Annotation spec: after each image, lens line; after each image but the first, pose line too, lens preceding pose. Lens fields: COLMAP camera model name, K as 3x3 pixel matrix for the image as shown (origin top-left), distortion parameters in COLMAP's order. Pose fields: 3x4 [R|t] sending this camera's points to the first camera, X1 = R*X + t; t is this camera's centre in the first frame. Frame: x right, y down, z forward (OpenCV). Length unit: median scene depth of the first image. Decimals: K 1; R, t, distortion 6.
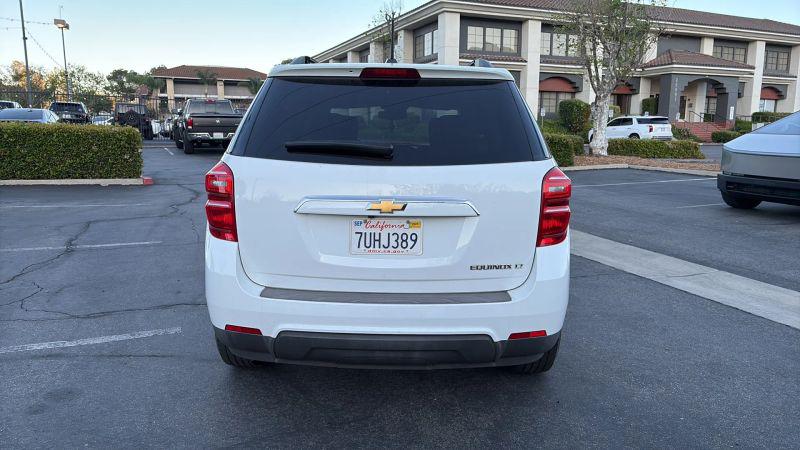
lens RADIAL K [[636.8, 0, 394.2], [0, 636.8, 245.0], [0, 0, 1]] dist [0.060157, -0.051086]
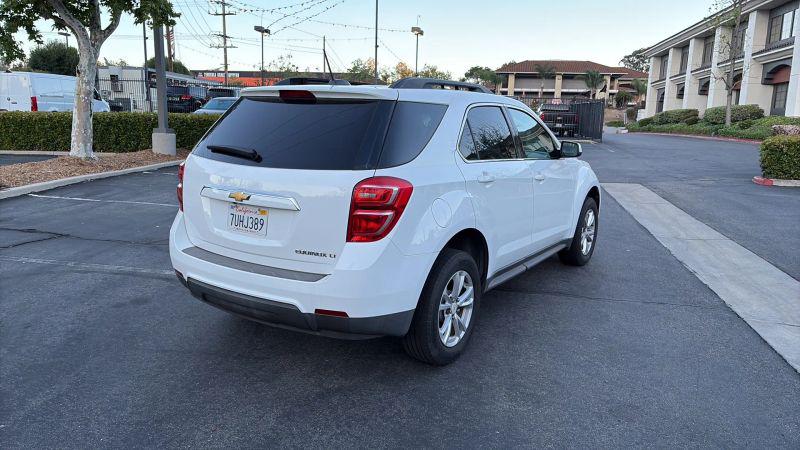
lens RADIAL K [[636.8, 0, 388.0], [0, 636.8, 244.6], [0, 0, 1]] dist [0.060157, -0.051086]
pose [[0.824290, 0.128816, -0.551318, 0.889164], [-0.120728, 0.991368, 0.051130, -0.058867], [0.553146, 0.024414, 0.832727, 0.047858]]
